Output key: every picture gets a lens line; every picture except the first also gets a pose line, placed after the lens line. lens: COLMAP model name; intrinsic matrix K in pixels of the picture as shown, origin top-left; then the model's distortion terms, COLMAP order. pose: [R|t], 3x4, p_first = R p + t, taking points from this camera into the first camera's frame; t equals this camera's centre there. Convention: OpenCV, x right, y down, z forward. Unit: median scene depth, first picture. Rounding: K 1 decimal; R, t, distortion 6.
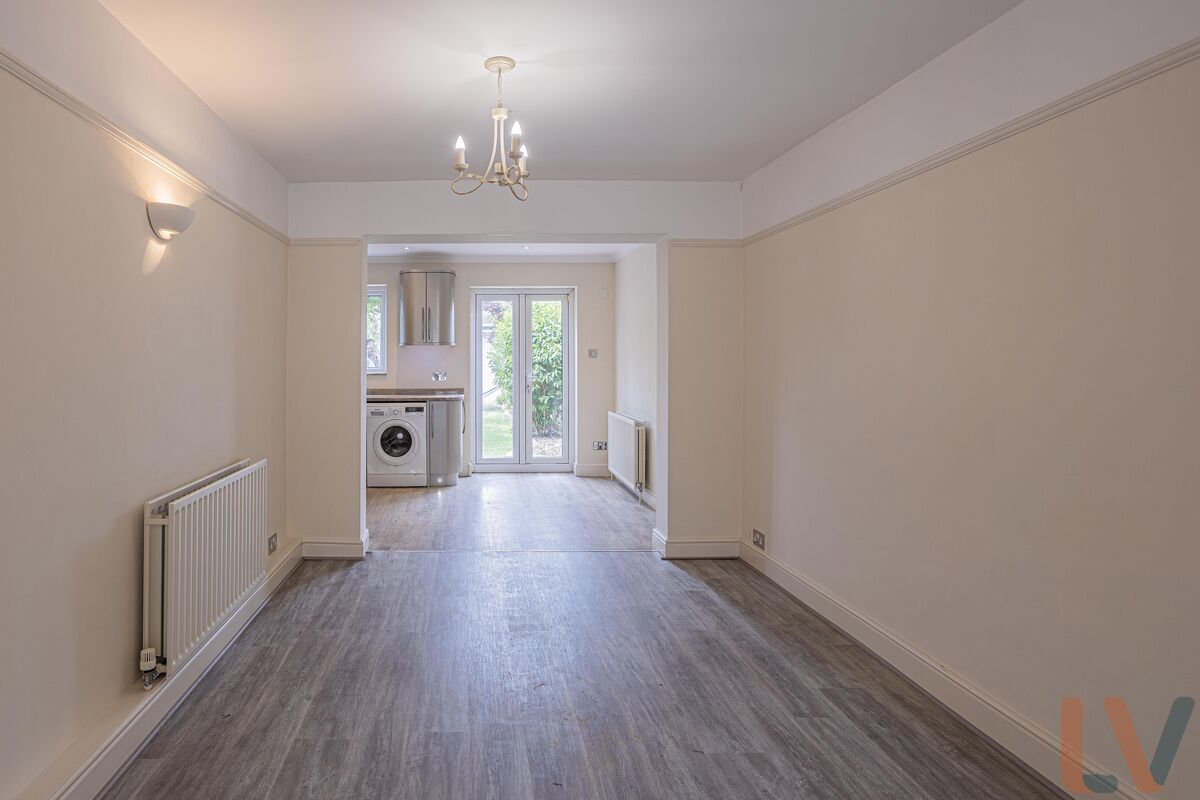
lens RADIAL K [[600.4, 0, 563.4], [0, 600.4, 376.8], [0, 0, 1]] dist [-0.052533, 0.033480]
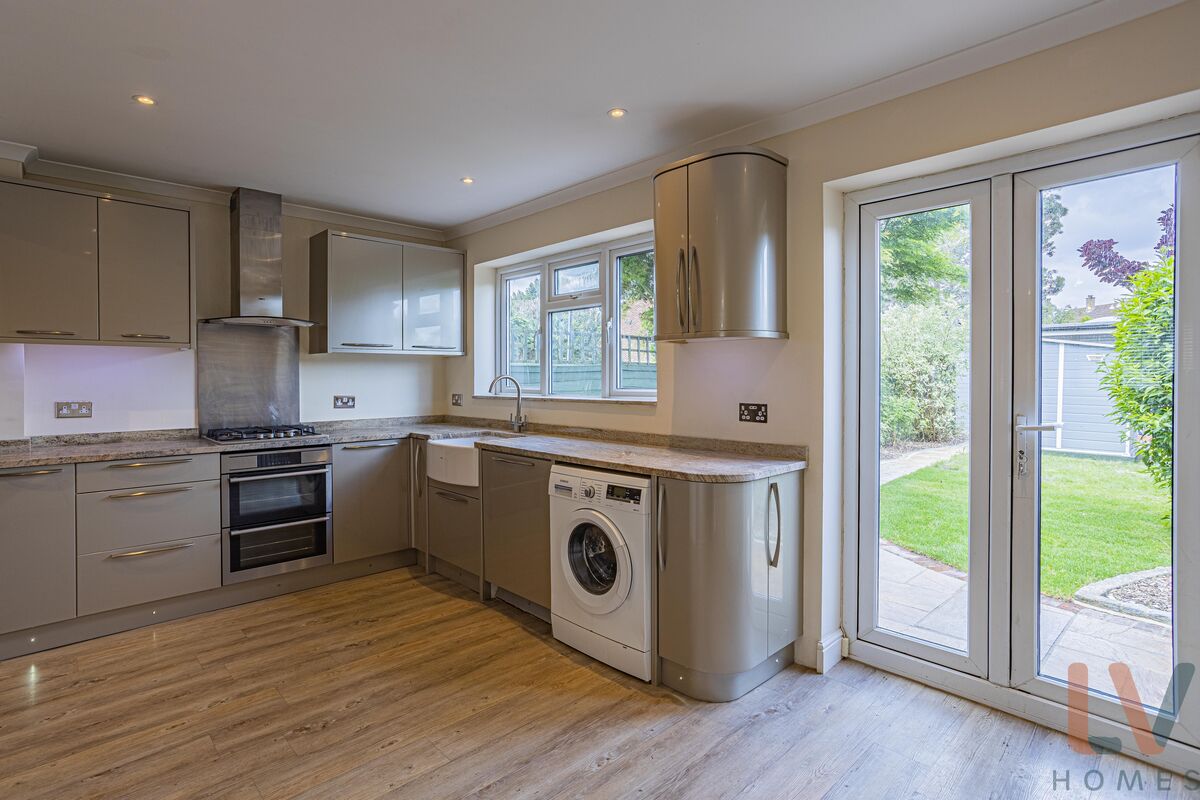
lens RADIAL K [[604.5, 0, 603.7], [0, 604.5, 371.5], [0, 0, 1]] dist [-0.052291, 0.030843]
pose [[0.583745, -0.004917, -0.811922, 0.081687], [-0.024746, 0.999409, -0.023844, -0.018698], [0.811560, 0.034010, 0.583279, 0.742366]]
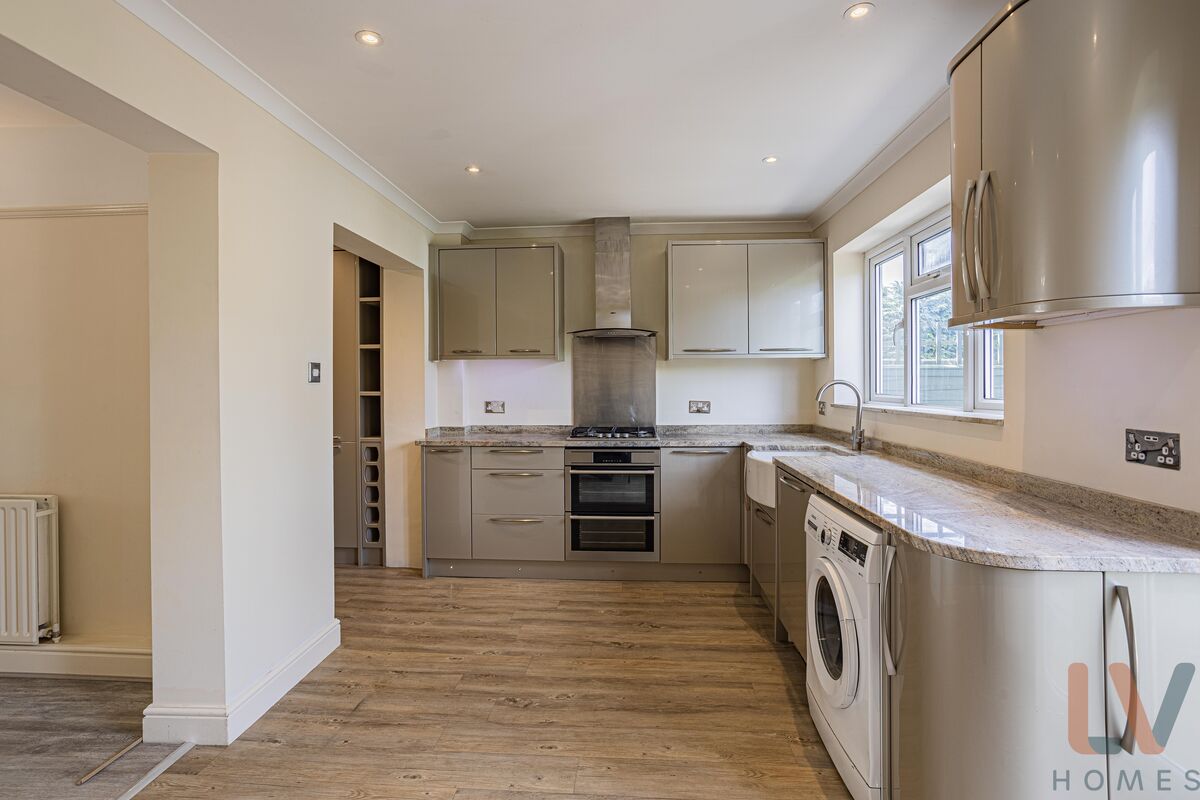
lens RADIAL K [[600.4, 0, 563.4], [0, 600.4, 376.8], [0, 0, 1]] dist [-0.052533, 0.033480]
pose [[-0.225203, -0.006418, -0.974291, 0.065558], [-0.025199, 0.999682, -0.000761, -0.024266], [0.973986, 0.024380, -0.225293, 0.924185]]
